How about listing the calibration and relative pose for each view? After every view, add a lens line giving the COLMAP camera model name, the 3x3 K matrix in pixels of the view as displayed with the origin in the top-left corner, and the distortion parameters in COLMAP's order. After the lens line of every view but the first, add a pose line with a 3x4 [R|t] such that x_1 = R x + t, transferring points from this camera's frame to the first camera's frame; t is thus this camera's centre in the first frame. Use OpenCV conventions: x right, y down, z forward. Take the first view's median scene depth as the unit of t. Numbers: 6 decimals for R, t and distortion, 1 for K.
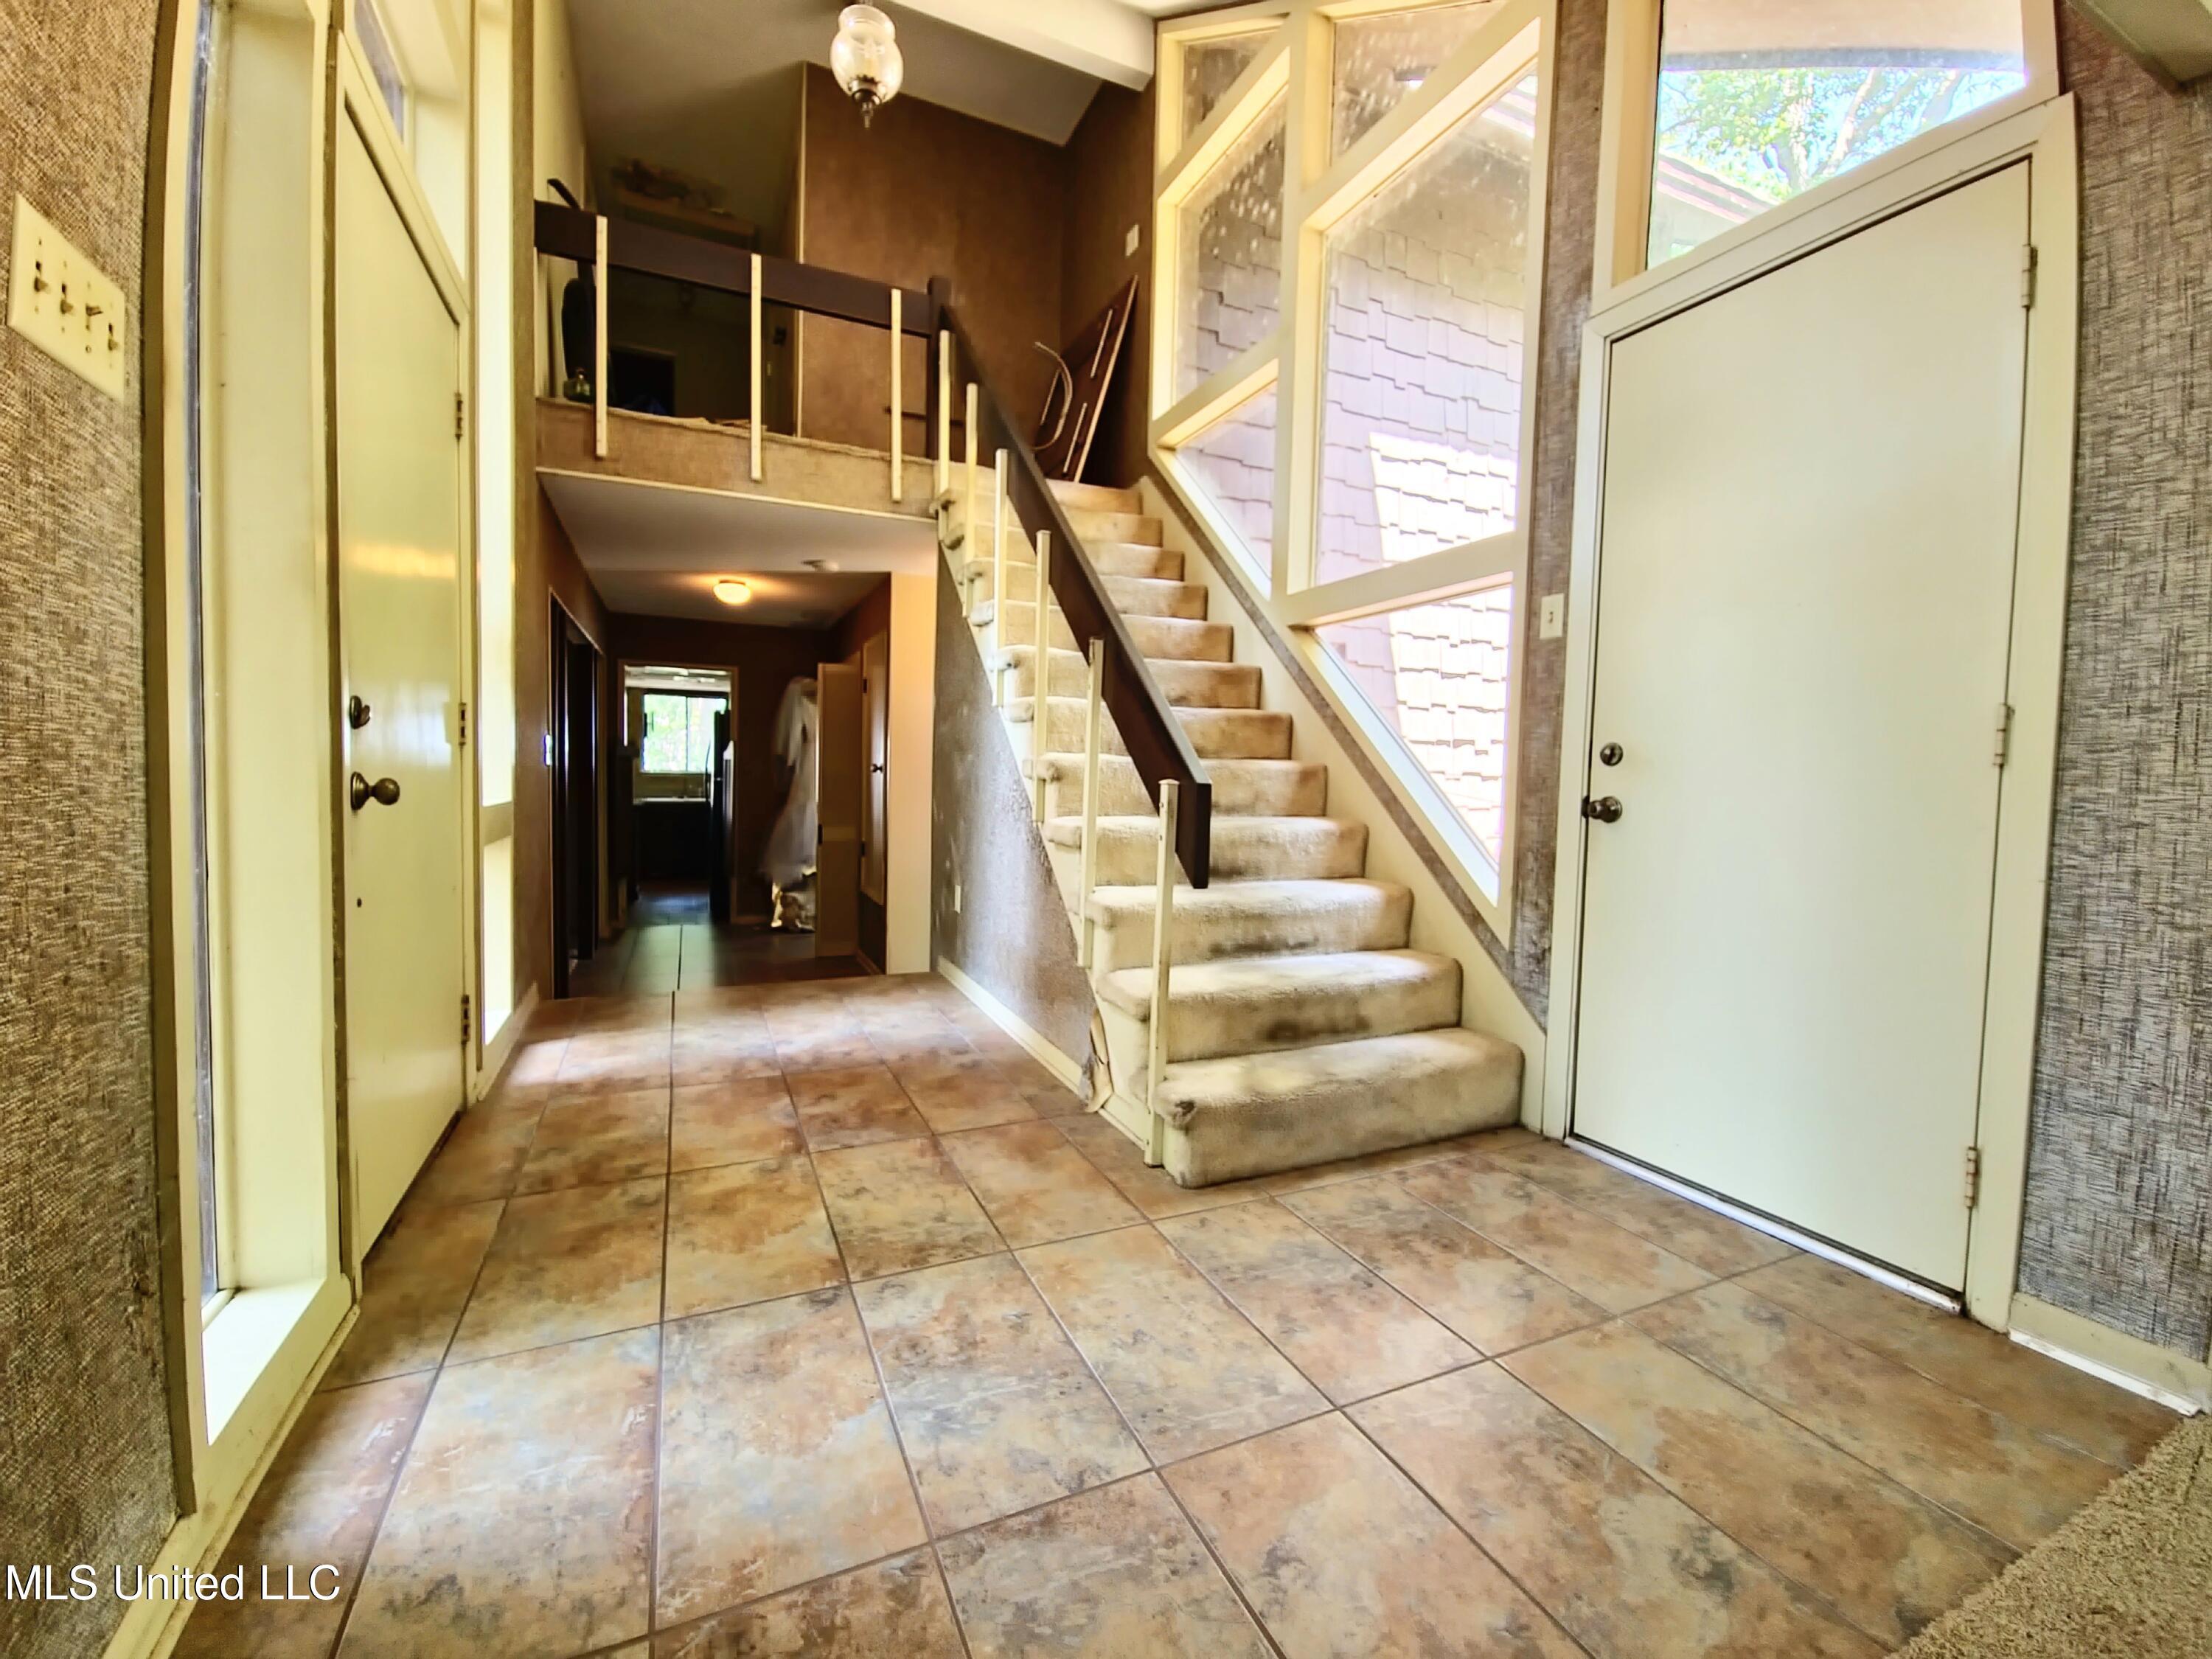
lens RADIAL K [[916.2, 0, 1105.9], [0, 916.2, 816.1], [0, 0, 1]] dist [-0.000355, -0.000427]
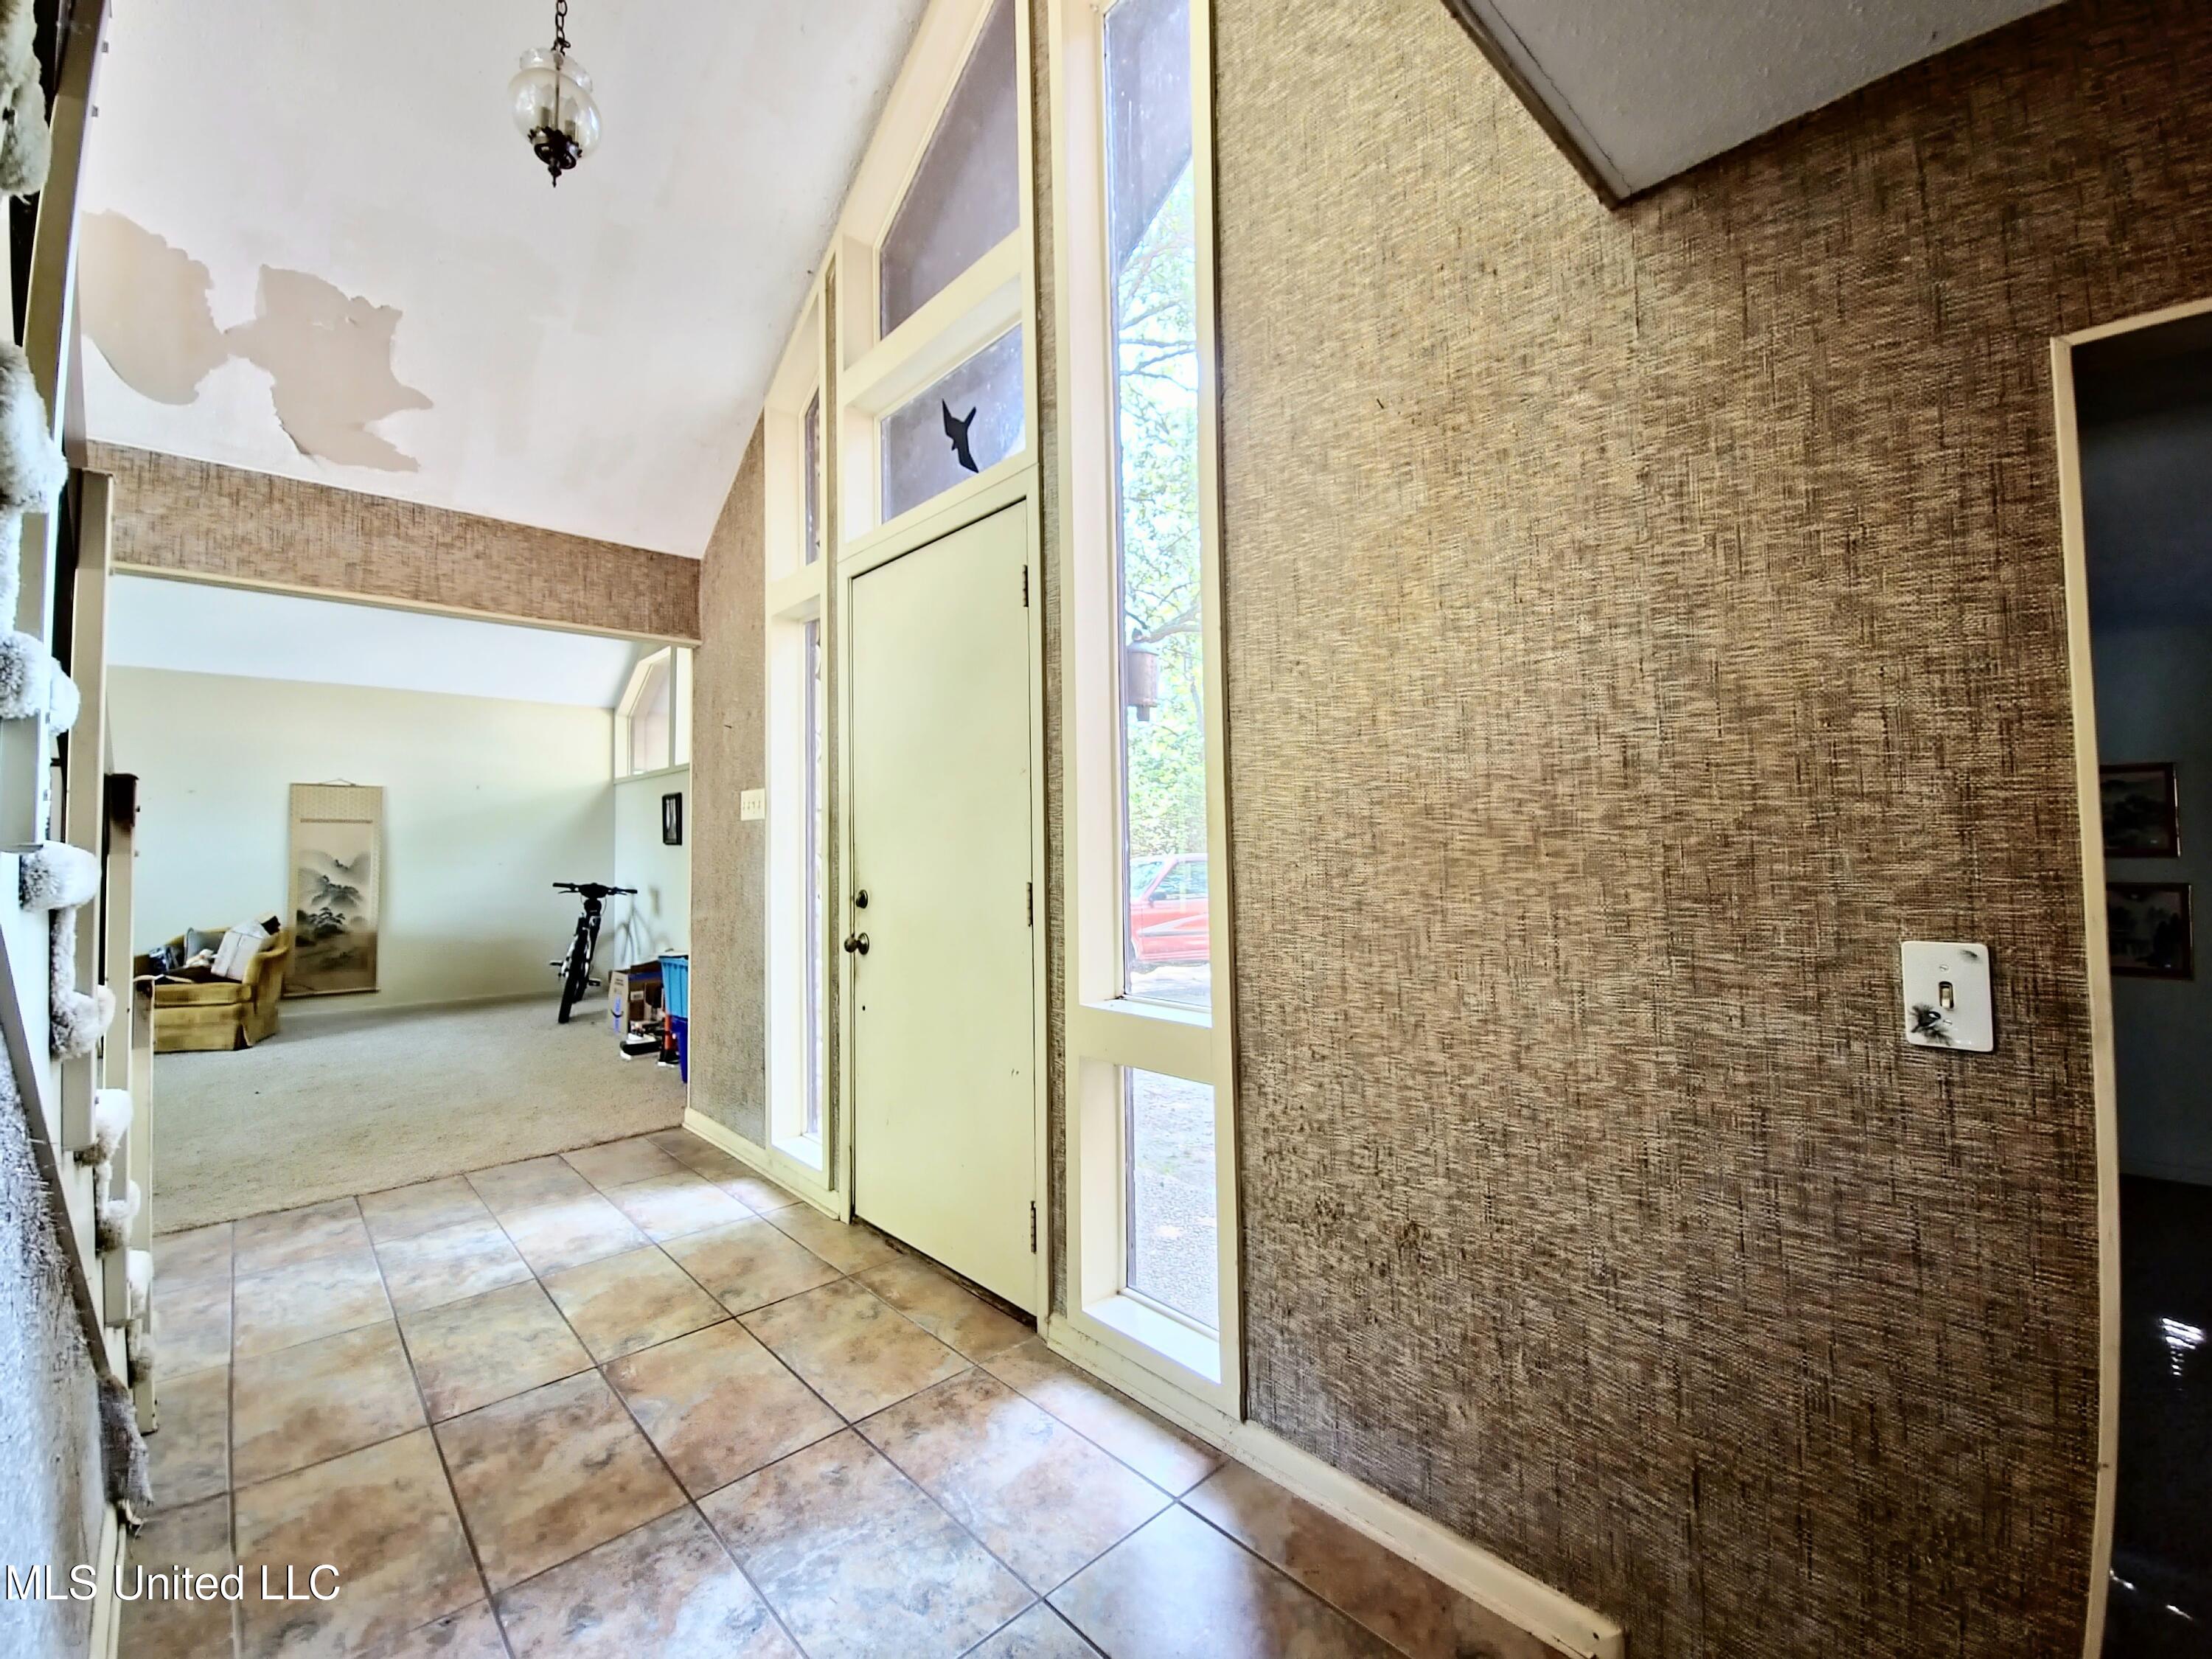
lens RADIAL K [[916.2, 0, 1099.5], [0, 916.2, 815.7], [0, 0, 1]] dist [-0.000355, -0.000427]
pose [[-0.950165, -0.011721, -0.311527, -0.502344], [-0.015731, 0.999823, 0.010361, -0.208101], [0.311351, 0.014745, -0.950181, 1.994968]]
